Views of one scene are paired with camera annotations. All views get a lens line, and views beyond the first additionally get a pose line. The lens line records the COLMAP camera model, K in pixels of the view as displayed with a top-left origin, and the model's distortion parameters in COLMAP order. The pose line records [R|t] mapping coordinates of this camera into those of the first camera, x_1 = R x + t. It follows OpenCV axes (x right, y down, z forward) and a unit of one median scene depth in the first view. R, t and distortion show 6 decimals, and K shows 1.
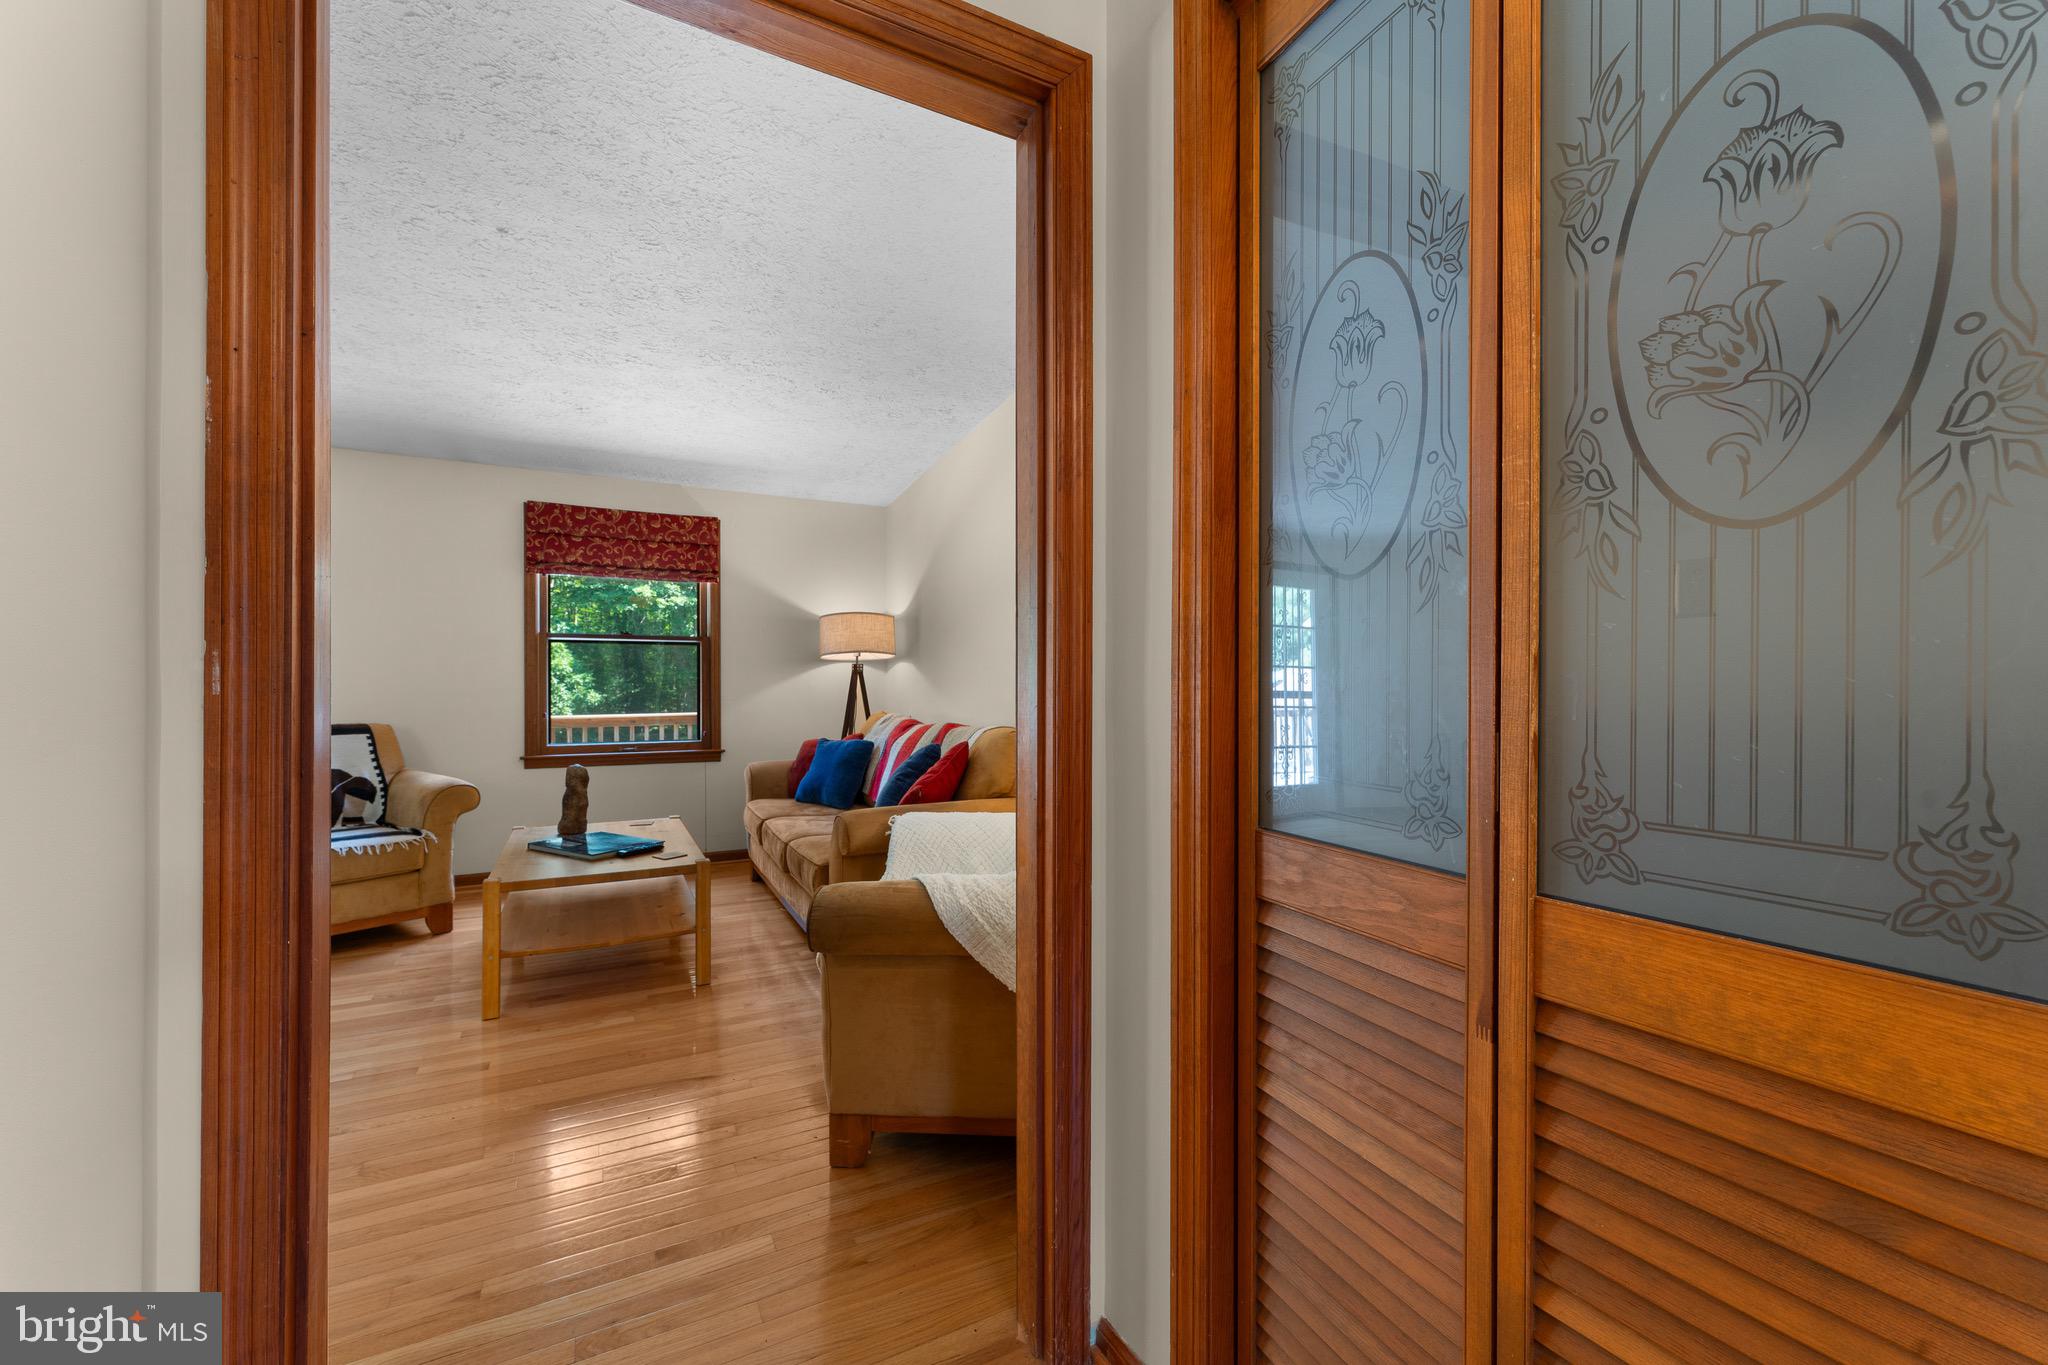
lens RADIAL K [[829.2, 0, 1024.0], [0, 829.2, 682.5], [0, 0, 1]] dist [0.000724, 0.000137]
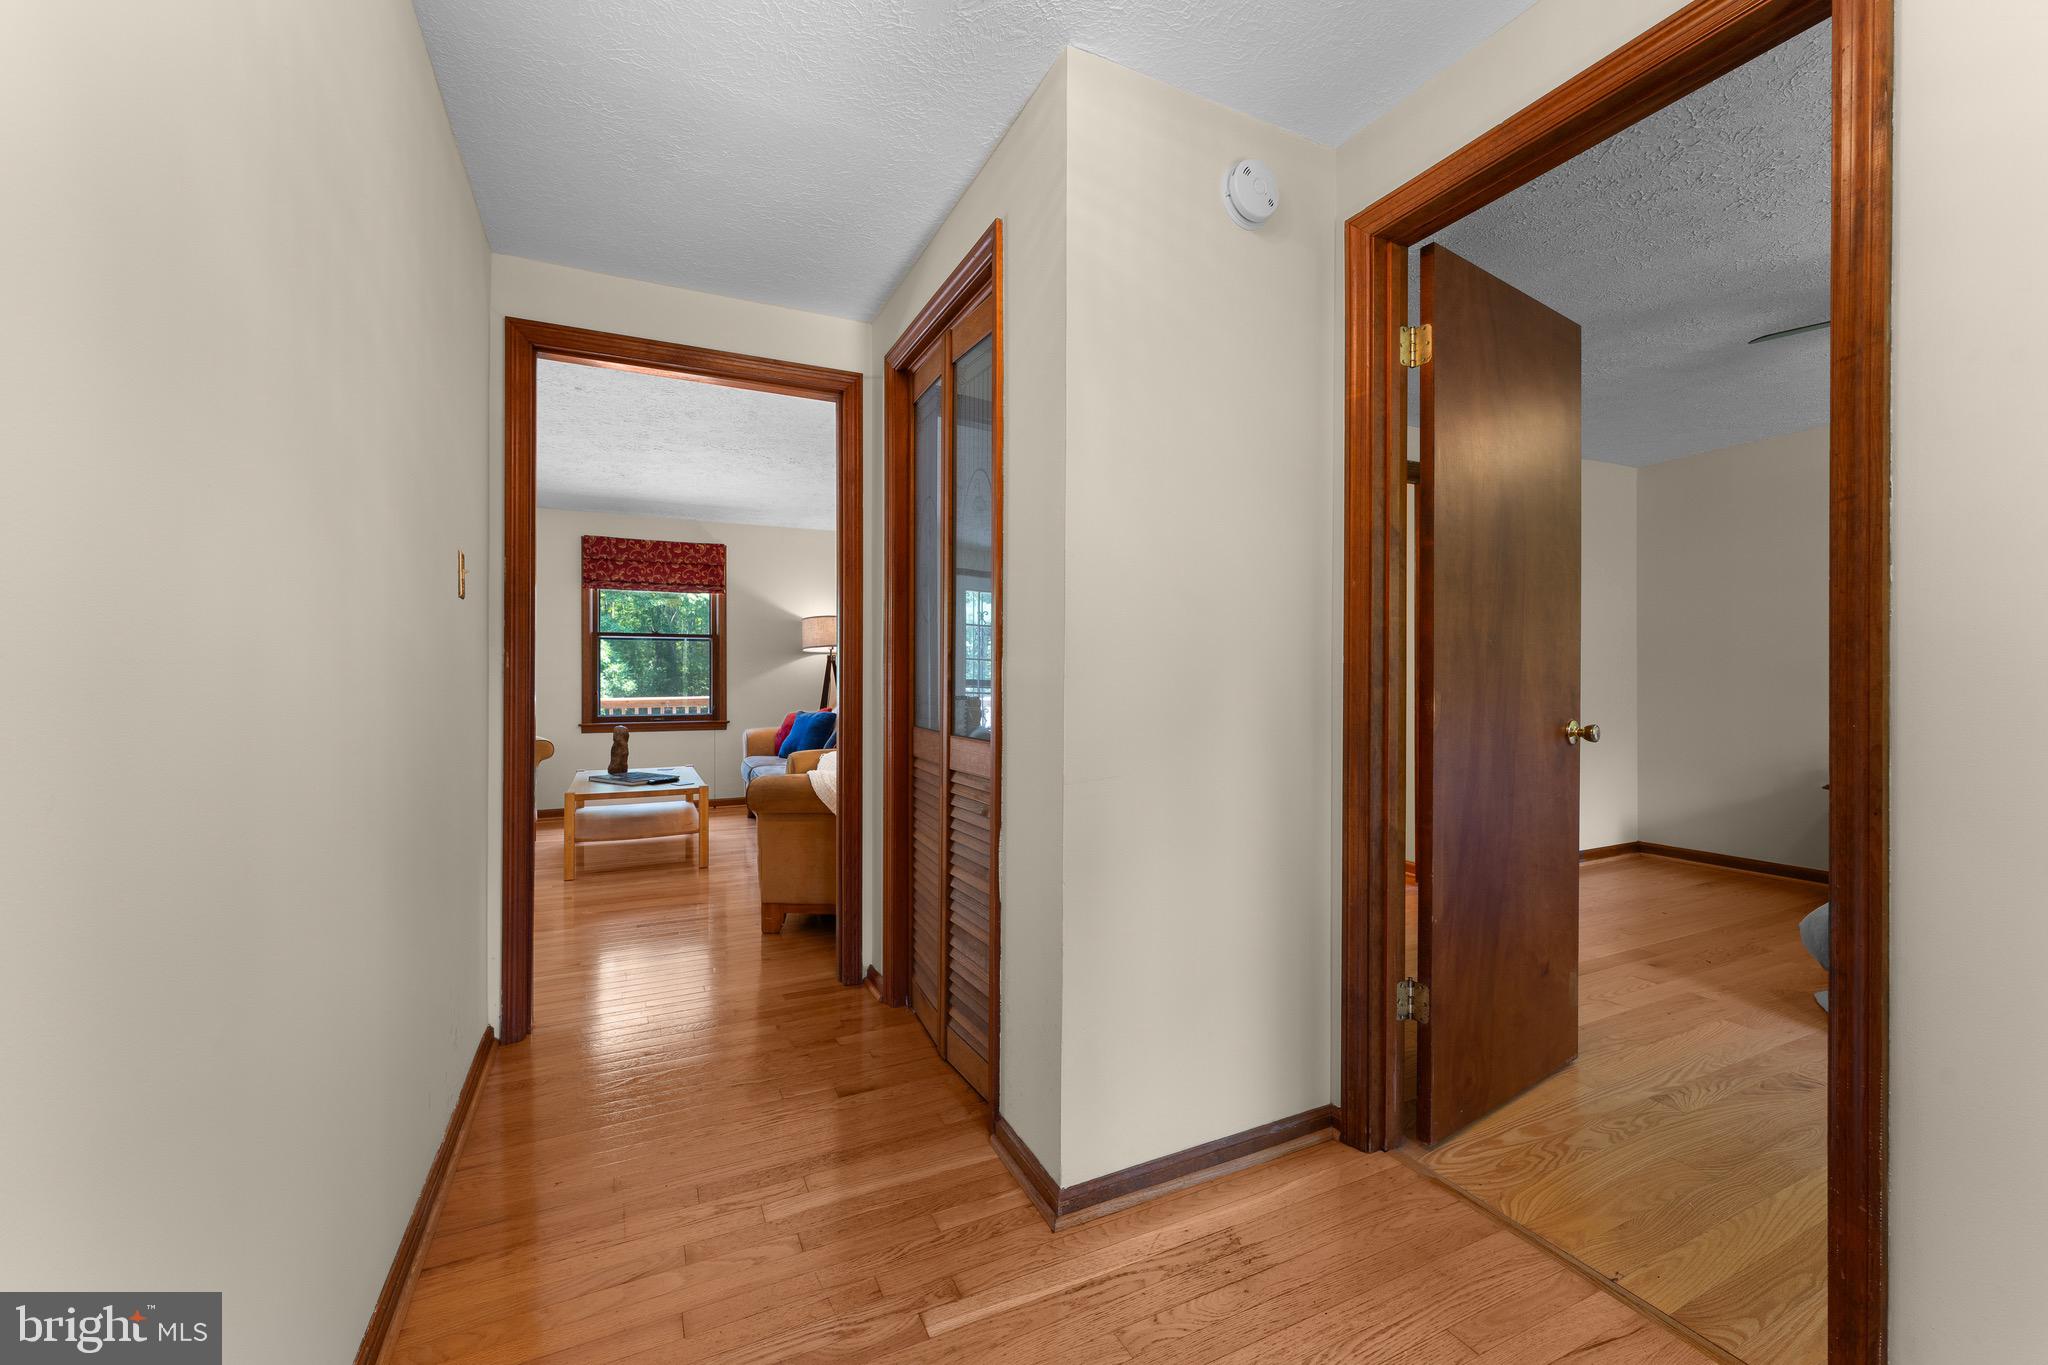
lens RADIAL K [[822.3, 0, 1021.3], [0, 822.3, 672.1], [0, 0, 1]] dist [-0.000610, 0.000230]
pose [[0.999449, 0.000189, -0.033177, 0.157380], [-0.000212, 1.000000, -0.000686, 0.005458], [0.033177, 0.000693, 0.999449, -0.312951]]
